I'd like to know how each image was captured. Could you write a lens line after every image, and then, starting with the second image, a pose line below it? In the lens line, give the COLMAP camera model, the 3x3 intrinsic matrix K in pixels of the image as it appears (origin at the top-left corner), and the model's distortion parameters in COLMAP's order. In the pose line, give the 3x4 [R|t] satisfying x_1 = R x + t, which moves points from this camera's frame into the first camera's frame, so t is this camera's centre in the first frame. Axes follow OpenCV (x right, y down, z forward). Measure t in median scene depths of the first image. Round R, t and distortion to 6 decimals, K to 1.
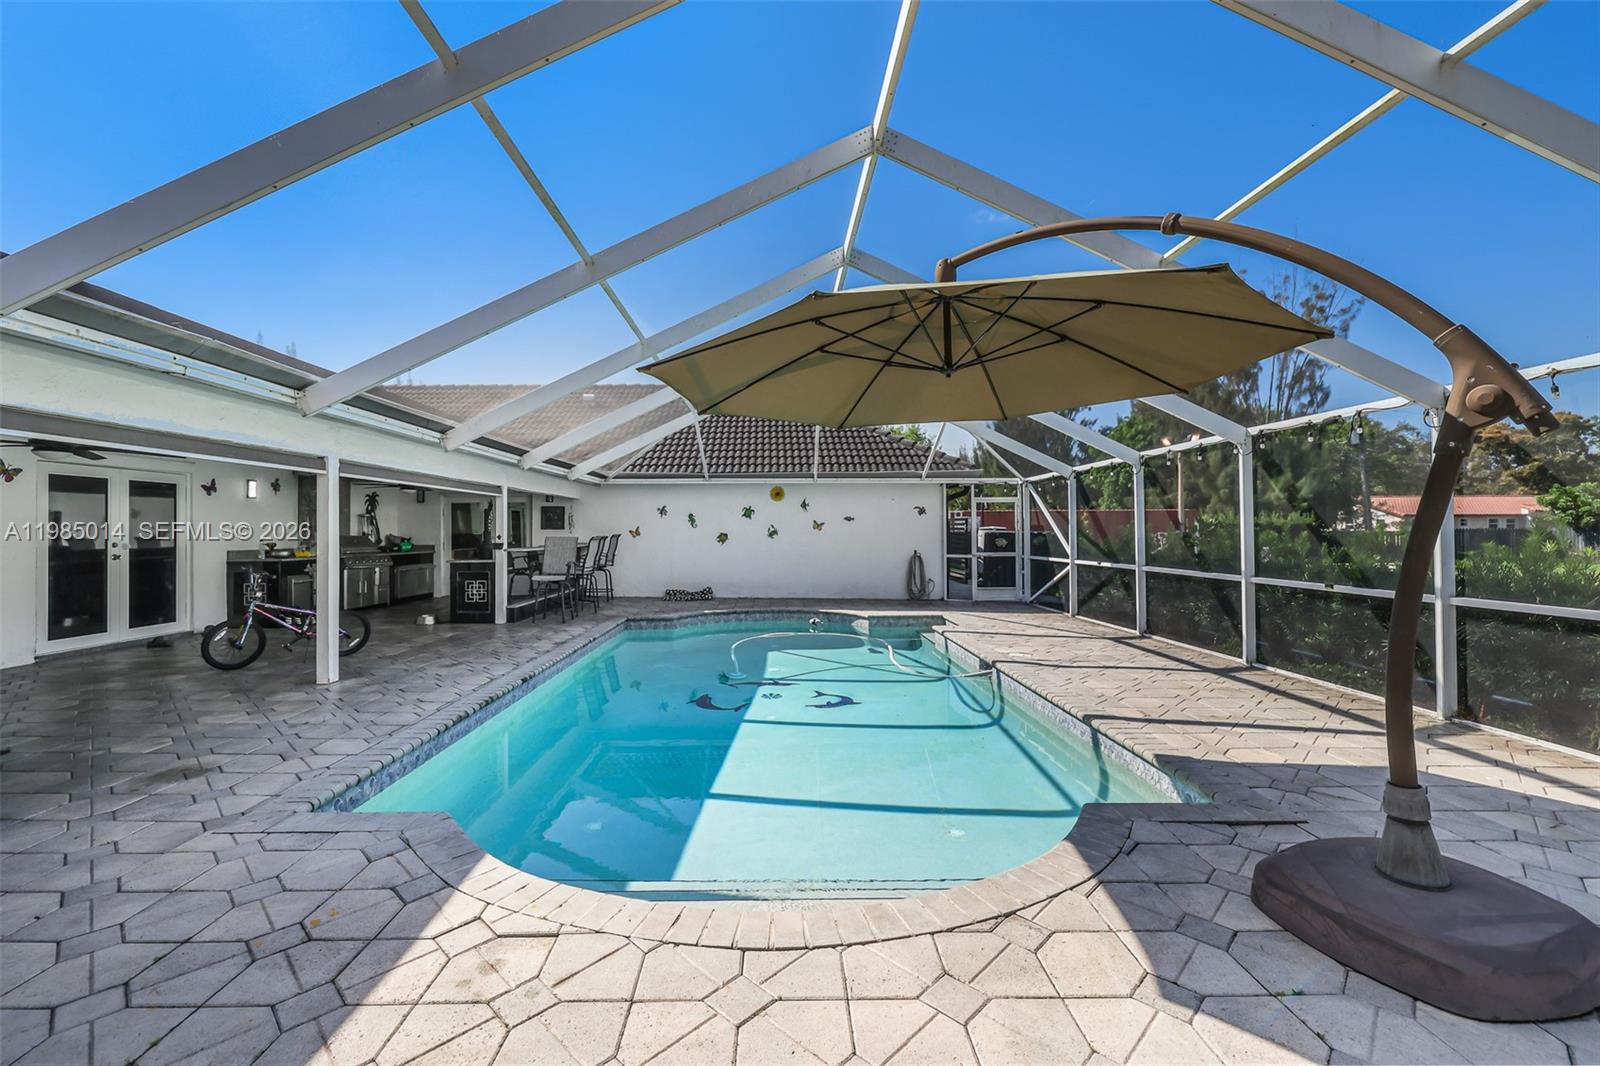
lens RADIAL K [[680.7, 0, 787.1], [0, 680.7, 530.7], [0, 0, 1]] dist [-0.000766, 0.000307]
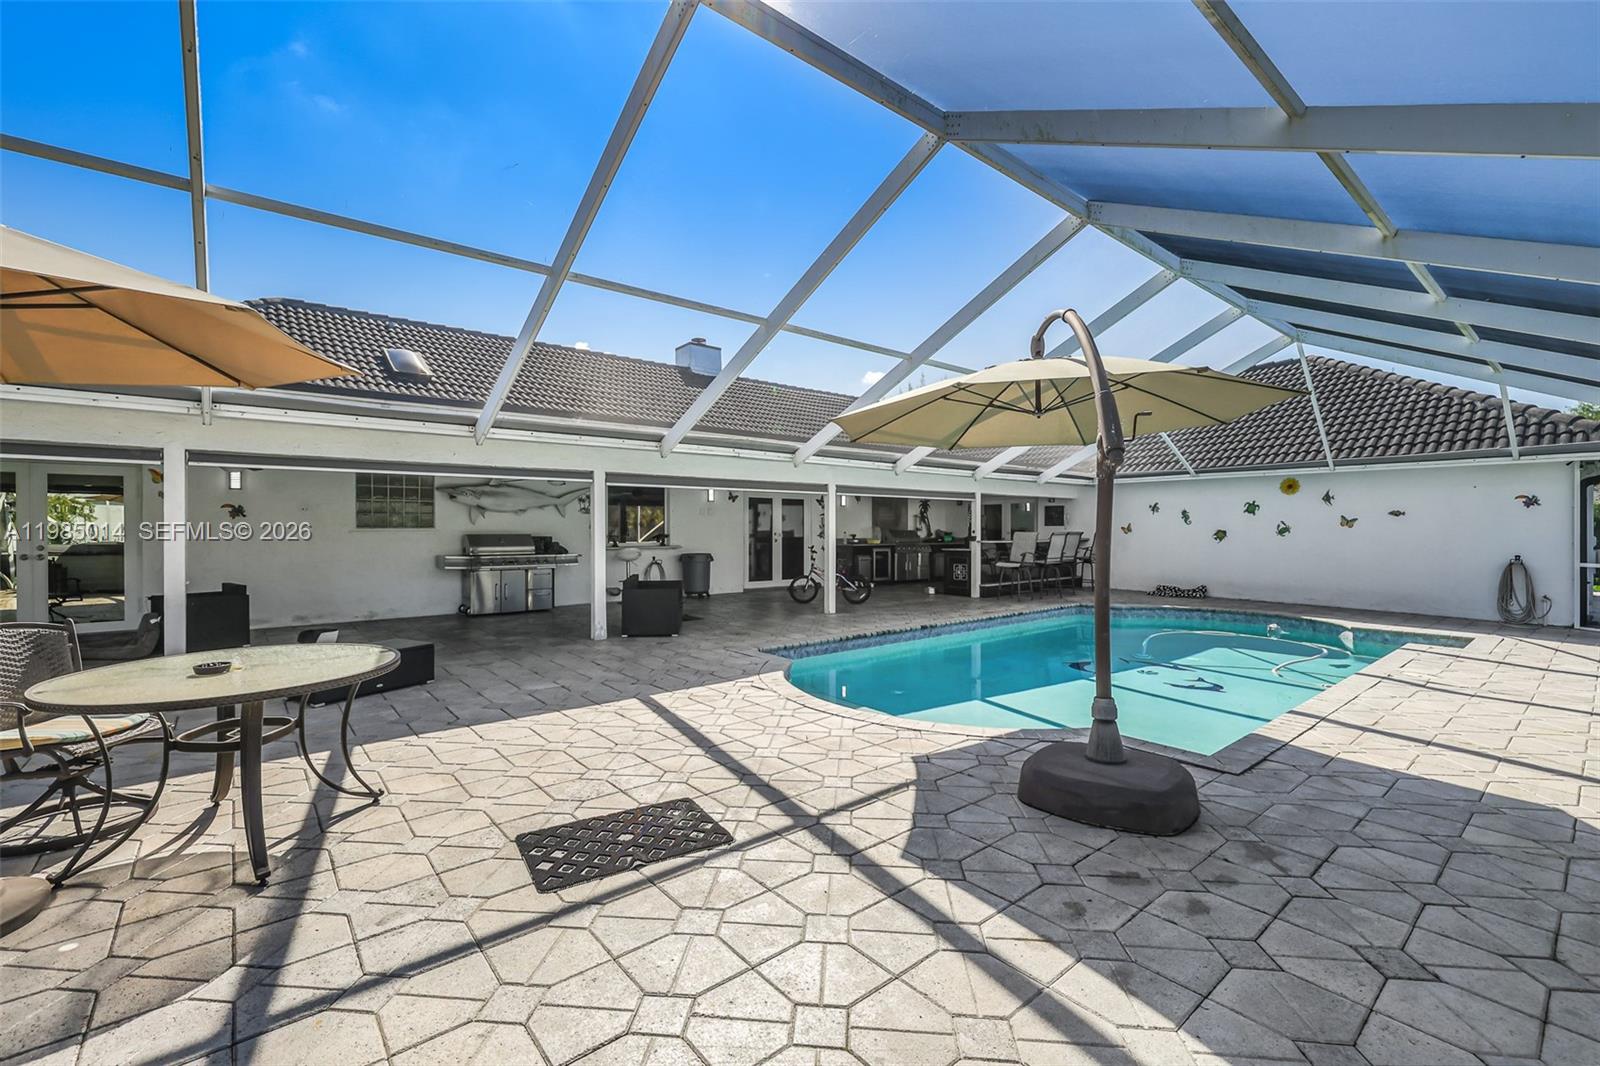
lens RADIAL K [[680.7, 0, 775.8], [0, 680.7, 546.3], [0, 0, 1]] dist [-0.000766, 0.000307]
pose [[0.612340, 0.024640, -0.790211, 0.366466], [-0.002061, 0.999561, 0.029571, -0.001006], [0.790592, -0.016479, 0.612122, -0.107374]]
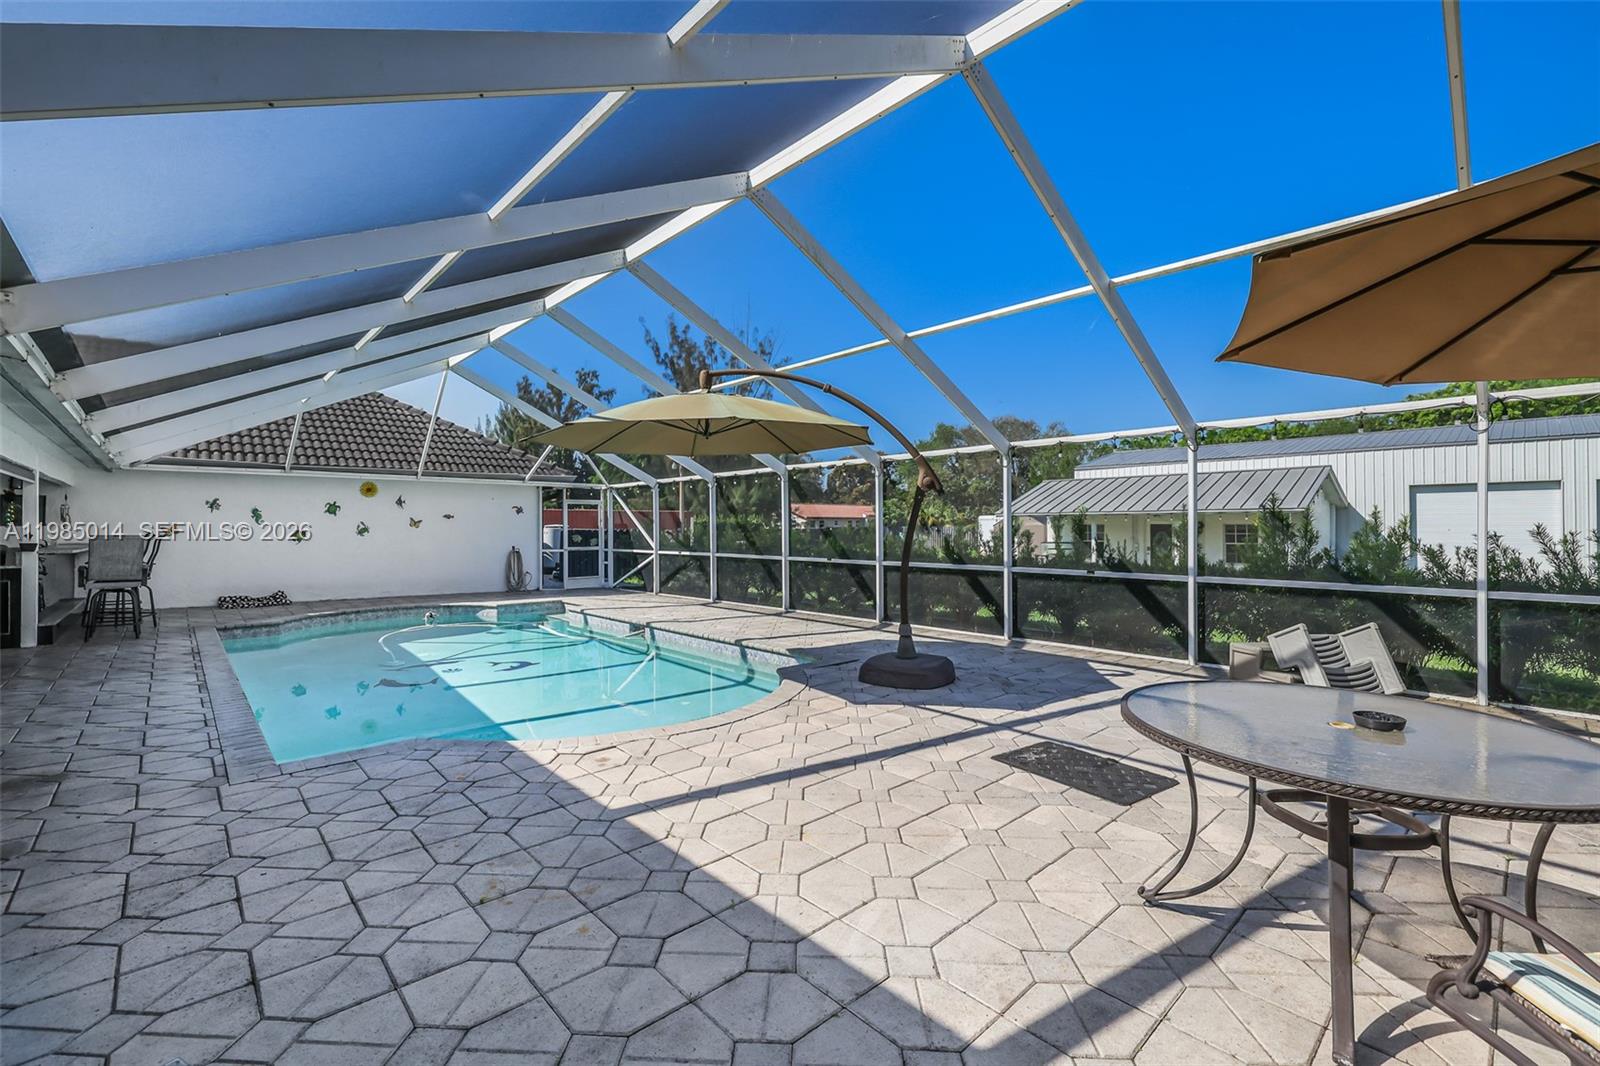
lens RADIAL K [[680.7, 0, 789.8], [0, 680.7, 536.5], [0, 0, 1]] dist [-0.000766, 0.000307]
pose [[0.749881, -0.007713, 0.661528, -0.268189], [-0.000596, 0.999924, 0.012334, -0.000382], [-0.661573, -0.009643, 0.749819, -0.156194]]
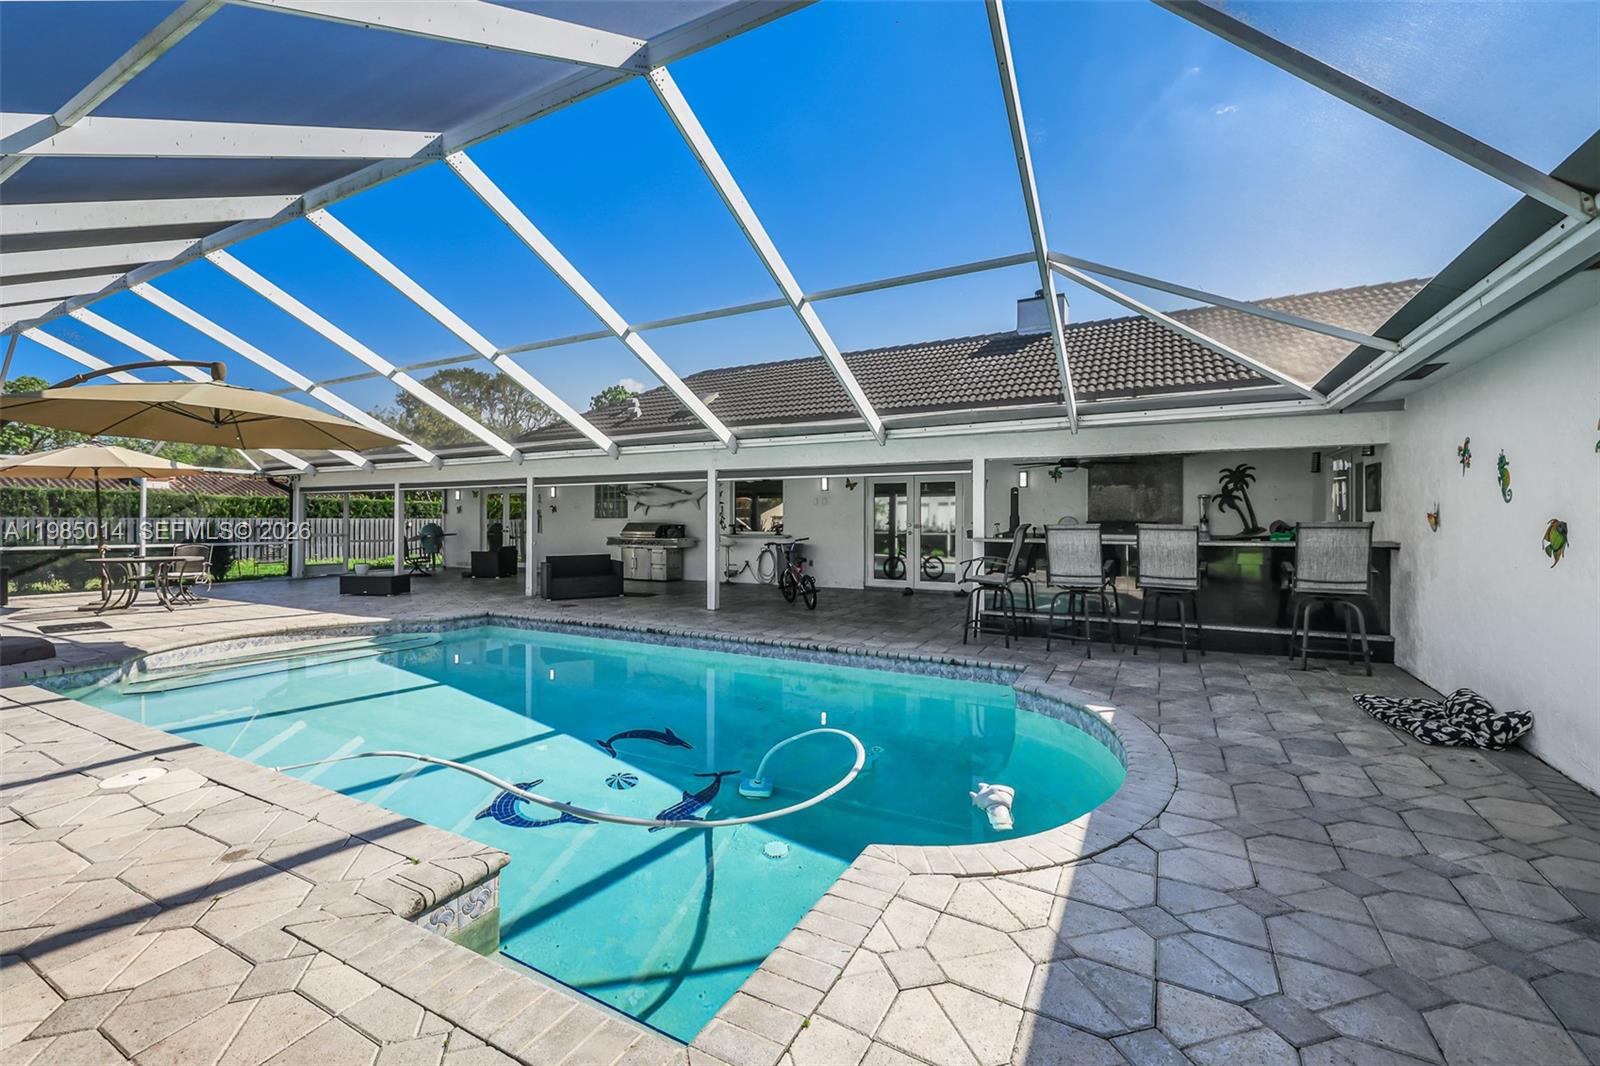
lens RADIAL K [[680.7, 0, 774.5], [0, 680.7, 517.4], [0, 0, 1]] dist [-0.000766, 0.000307]
pose [[-0.501252, -0.000100, -0.865301, 0.385025], [0.000797, 1.000000, -0.000577, 0.002530], [0.865301, -0.000979, -0.501252, 1.141189]]
